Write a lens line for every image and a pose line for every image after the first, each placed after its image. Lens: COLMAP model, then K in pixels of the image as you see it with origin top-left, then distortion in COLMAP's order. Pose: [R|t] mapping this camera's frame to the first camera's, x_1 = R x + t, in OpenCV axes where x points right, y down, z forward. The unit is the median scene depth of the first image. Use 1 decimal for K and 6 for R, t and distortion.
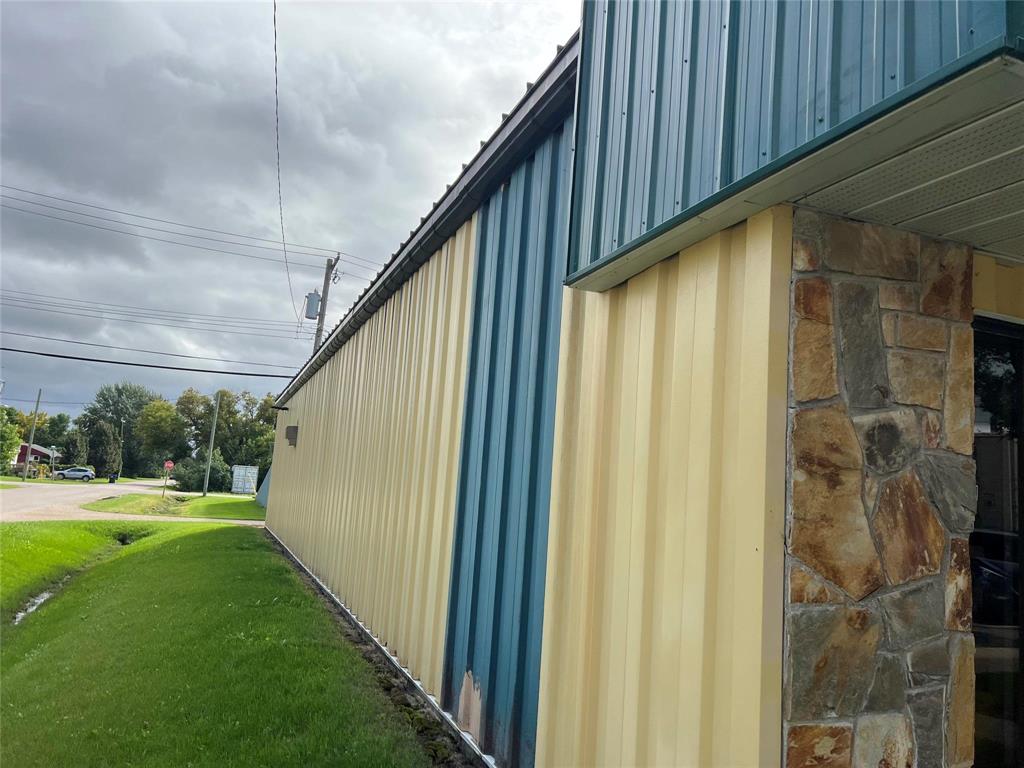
lens RADIAL K [[765.2, 0, 513.1], [0, 765.2, 389.1], [0, 0, 1]] dist [0.051324, -0.054635]
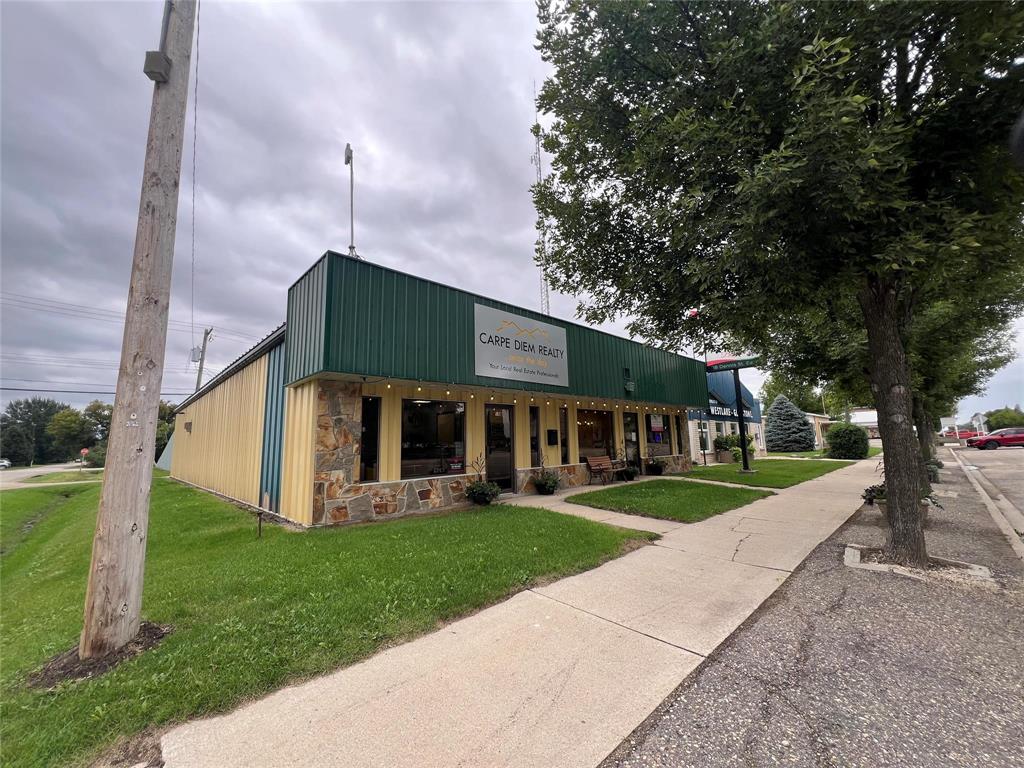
lens RADIAL K [[407.8, 0, 512.1], [0, 407.8, 379.2], [0, 0, 1]] dist [-0.001202, 0.000296]
pose [[0.916730, -0.033055, 0.398138, 0.439683], [0.038954, 0.999218, -0.006734, -0.154492], [-0.397604, 0.021683, 0.917301, -2.022369]]
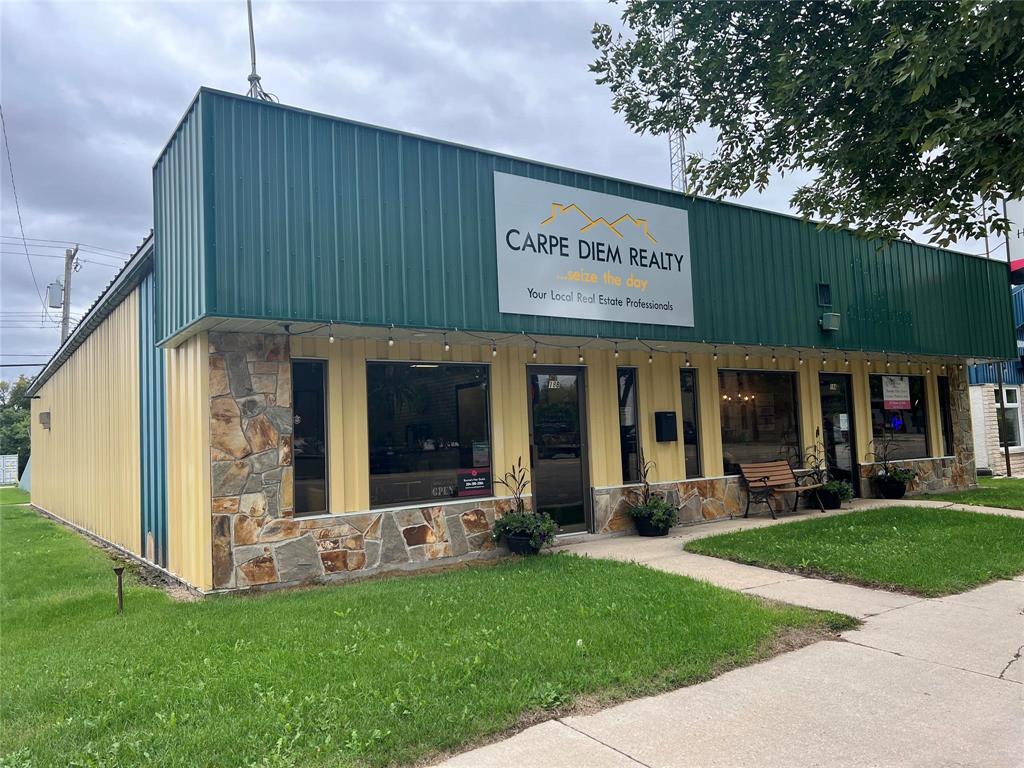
lens RADIAL K [[765.2, 0, 506.7], [0, 765.2, 388.6], [0, 0, 1]] dist [0.051324, -0.054635]
pose [[0.964673, -0.095103, 0.245684, 0.676315], [0.078892, 0.994056, 0.075027, -0.139245], [-0.251359, -0.052994, 0.966442, -2.028592]]
